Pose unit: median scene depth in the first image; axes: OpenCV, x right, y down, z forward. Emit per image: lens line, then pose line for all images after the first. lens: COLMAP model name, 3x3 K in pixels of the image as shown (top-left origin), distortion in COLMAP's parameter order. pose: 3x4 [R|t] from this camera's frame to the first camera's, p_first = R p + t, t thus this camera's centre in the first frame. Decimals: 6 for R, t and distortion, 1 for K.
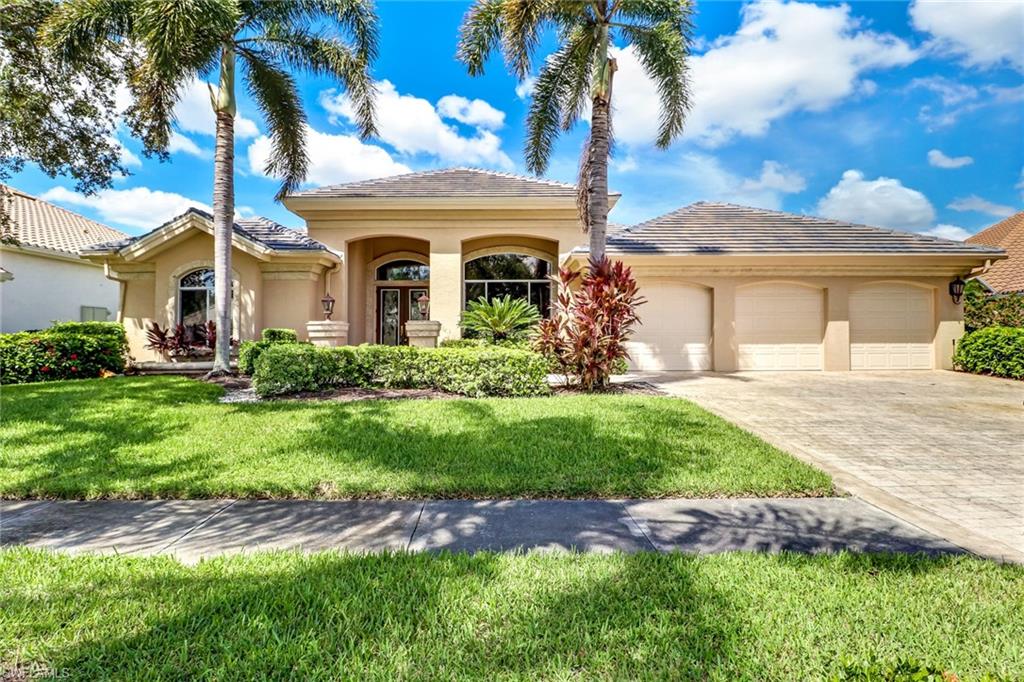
lens RADIAL K [[488.5, 0, 515.9], [0, 488.5, 339.9], [0, 0, 1]] dist [-0.008823, -0.007804]
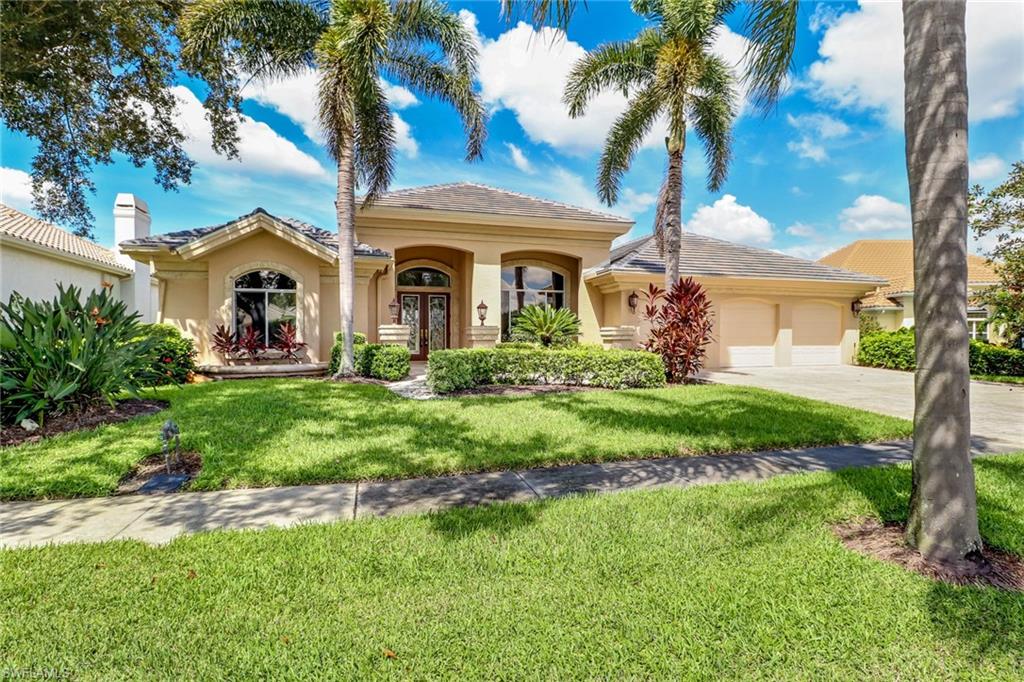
lens RADIAL K [[488.5, 0, 503.8], [0, 488.5, 344.3], [0, 0, 1]] dist [-0.008823, -0.007804]
pose [[0.963940, 0.000421, 0.266119, -0.438655], [-0.001421, 0.999993, 0.003568, -0.000707], [-0.266116, -0.003817, 0.963934, -0.079522]]
